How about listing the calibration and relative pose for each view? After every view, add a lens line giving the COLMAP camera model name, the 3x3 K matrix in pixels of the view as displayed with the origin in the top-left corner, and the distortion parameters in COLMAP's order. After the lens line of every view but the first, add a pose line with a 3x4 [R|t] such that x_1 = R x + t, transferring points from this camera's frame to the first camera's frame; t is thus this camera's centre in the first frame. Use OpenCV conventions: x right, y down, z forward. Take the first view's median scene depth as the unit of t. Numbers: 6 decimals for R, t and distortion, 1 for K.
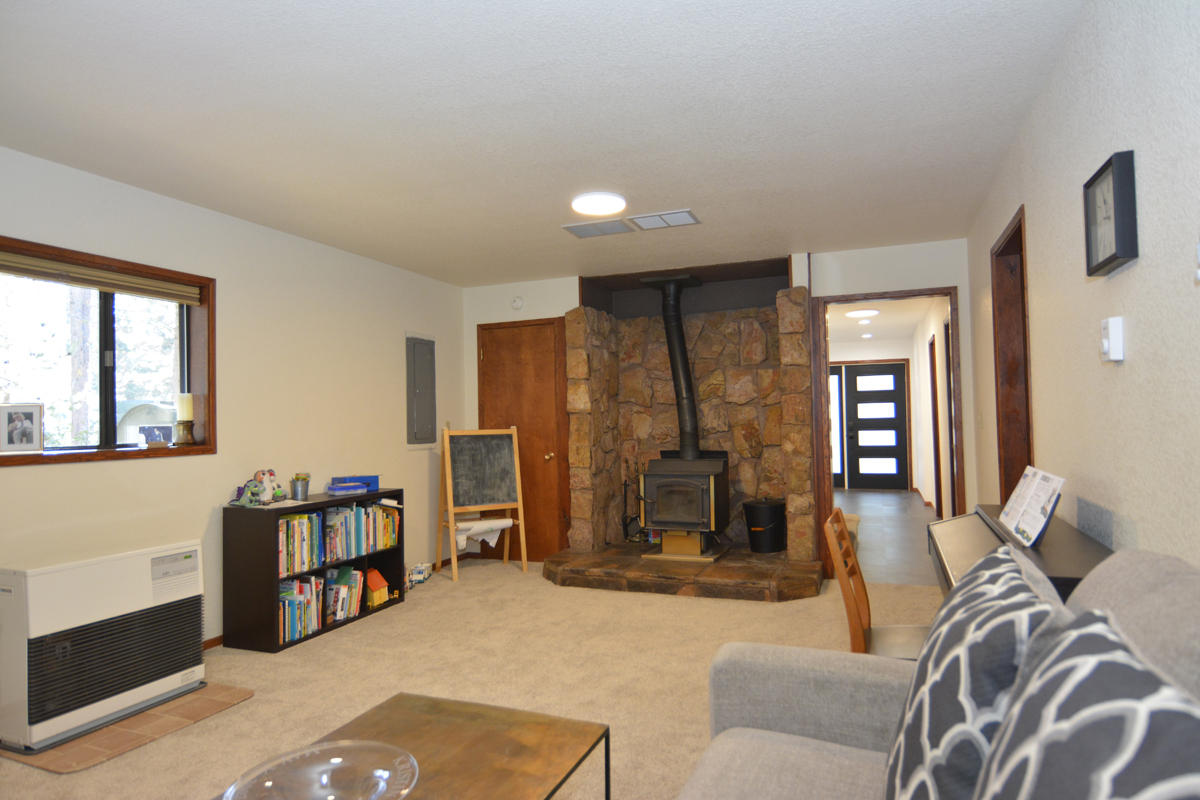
lens RADIAL K [[686.3, 0, 600.0], [0, 686.3, 400.0], [0, 0, 1]] dist [0.004981, -0.018373]
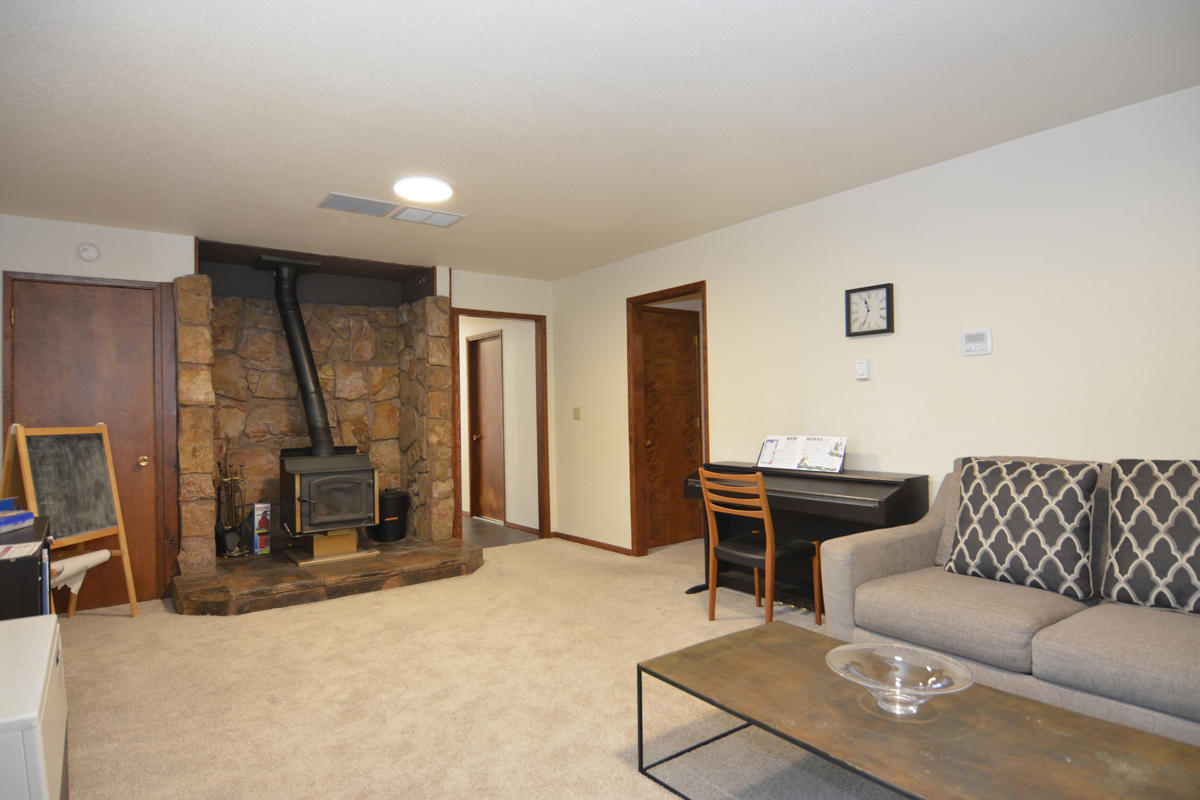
lens RADIAL K [[647.8, 0, 600.0], [0, 647.8, 400.0], [0, 0, 1]] dist [-0.005424, -0.002132]
pose [[0.538539, 0.024382, 0.842248, -0.426917], [-0.017642, 0.999688, -0.017660, 0.017716], [-0.842416, -0.005348, 0.538802, 0.194622]]
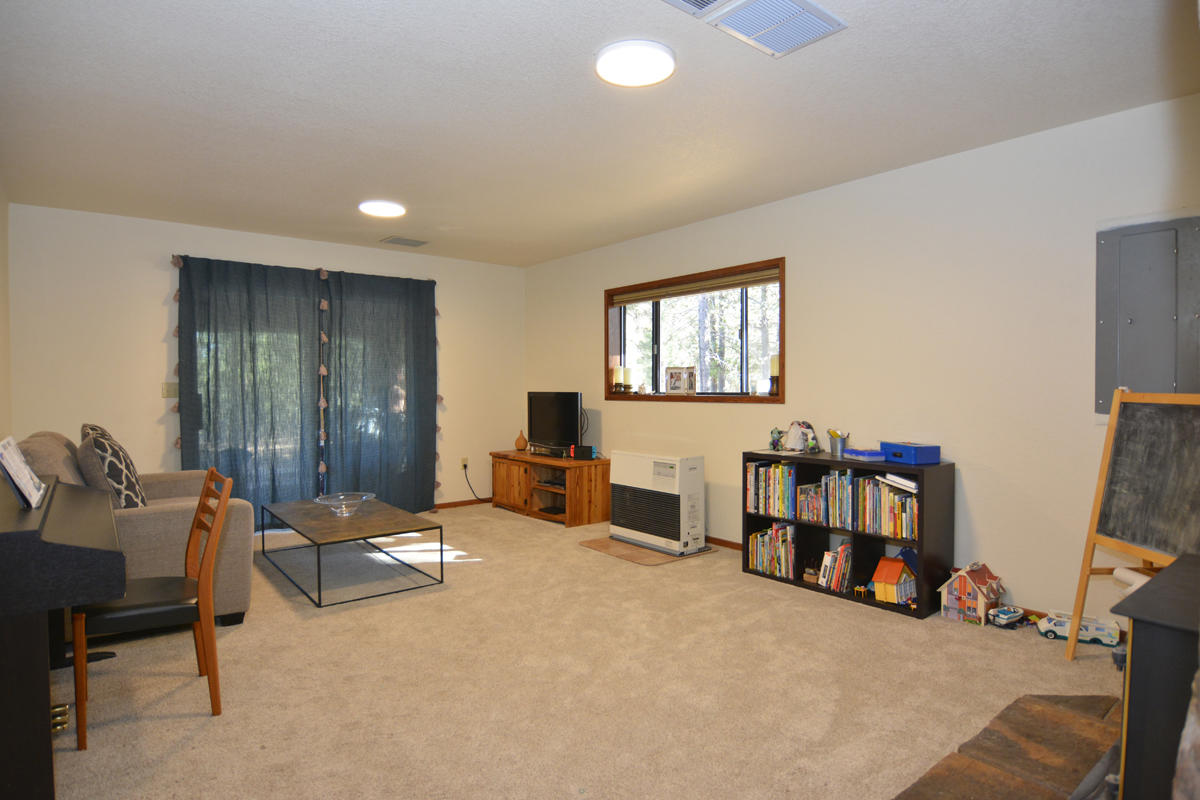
lens RADIAL K [[725.7, 0, 600.0], [0, 725.7, 400.0], [0, 0, 1]] dist [-0.002449, -0.000939]
pose [[-0.523709, 0.040050, -0.850955, 0.452705], [0.041455, 0.998909, 0.021500, 0.020349], [0.850888, -0.024017, -0.524798, 0.914659]]
